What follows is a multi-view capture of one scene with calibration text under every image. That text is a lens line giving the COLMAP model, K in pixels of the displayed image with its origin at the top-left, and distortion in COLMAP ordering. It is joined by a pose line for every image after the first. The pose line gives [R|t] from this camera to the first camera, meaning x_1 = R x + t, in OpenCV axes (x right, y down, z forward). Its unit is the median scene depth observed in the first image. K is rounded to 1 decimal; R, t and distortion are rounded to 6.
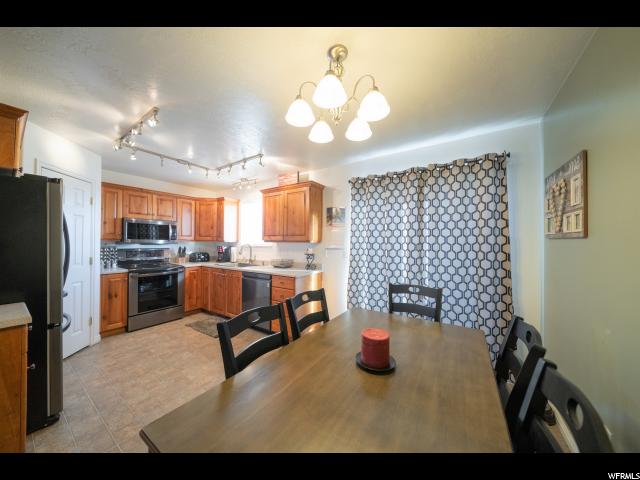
lens RADIAL K [[226.7, 0, 317.1], [0, 226.7, 239.4], [0, 0, 1]] dist [-0.002000, 0.000130]
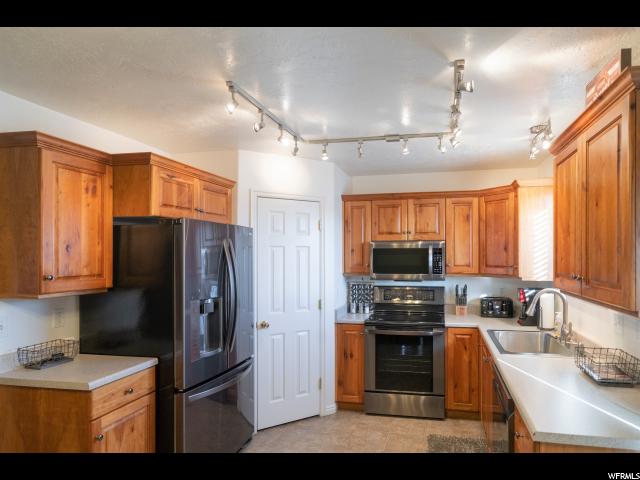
lens RADIAL K [[404.7, 0, 356.5], [0, 404.7, 253.7], [0, 0, 1]] dist [-0.002352, -0.000126]
pose [[0.378383, -0.005945, -0.925630, 0.233047], [0.020933, 0.999779, 0.002136, -0.058169], [0.925412, -0.020184, 0.378424, 0.464192]]
